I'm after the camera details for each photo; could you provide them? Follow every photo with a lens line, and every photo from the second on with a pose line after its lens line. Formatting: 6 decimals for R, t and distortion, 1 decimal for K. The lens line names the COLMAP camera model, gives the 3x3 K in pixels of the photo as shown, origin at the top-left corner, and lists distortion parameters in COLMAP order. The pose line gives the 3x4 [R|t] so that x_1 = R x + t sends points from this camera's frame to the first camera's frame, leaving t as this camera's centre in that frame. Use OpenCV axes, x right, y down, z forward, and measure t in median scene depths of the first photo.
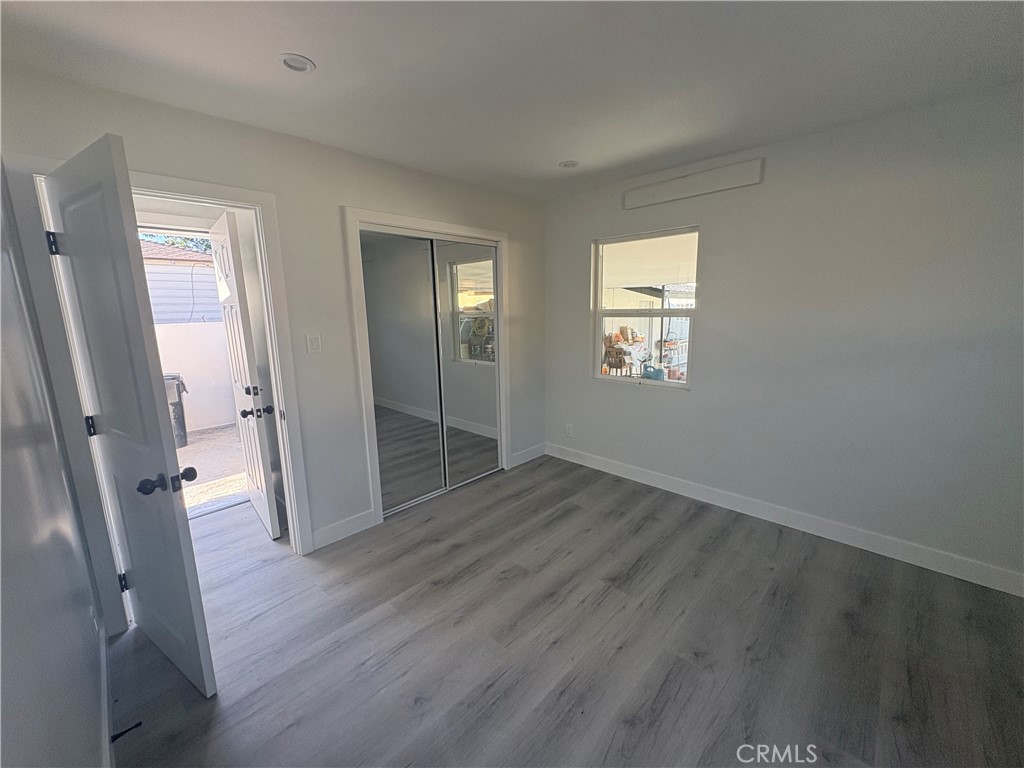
lens RADIAL K [[408.3, 0, 512.8], [0, 408.3, 383.8], [0, 0, 1]] dist [-0.001475, -0.000189]
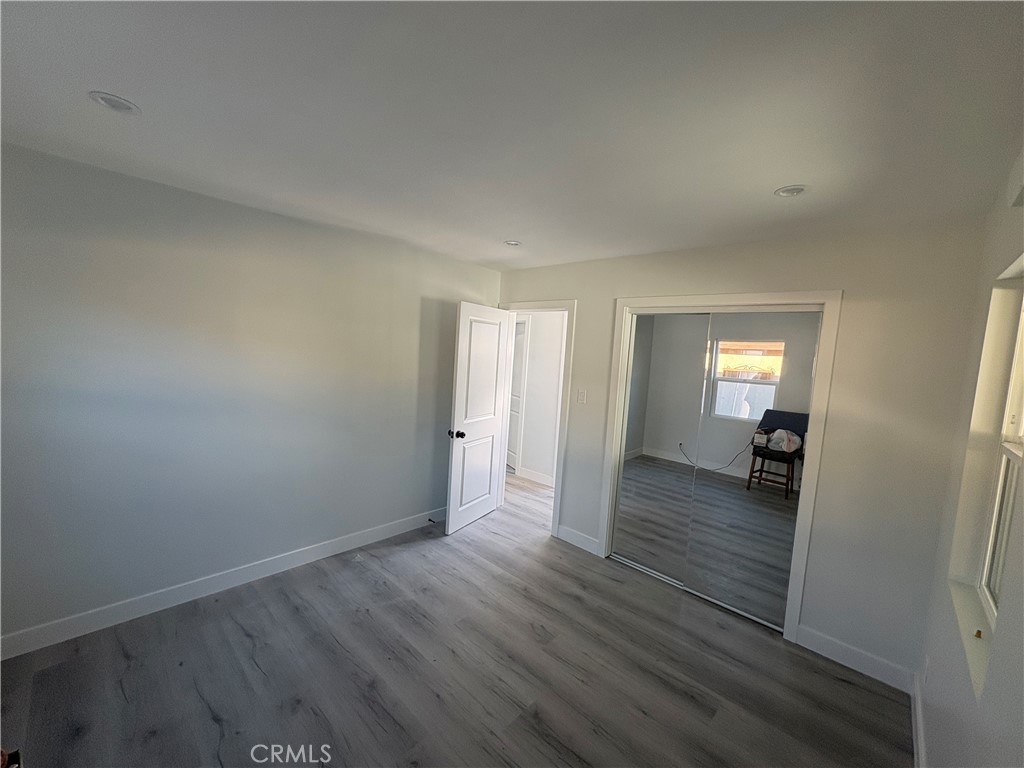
lens RADIAL K [[408.3, 0, 512.8], [0, 408.3, 383.8], [0, 0, 1]] dist [-0.001475, -0.000189]
pose [[0.016297, 0.104605, -0.994380, 0.860748], [-0.247401, 0.964010, 0.097355, -0.205346], [0.968776, 0.244424, 0.041590, 0.651953]]
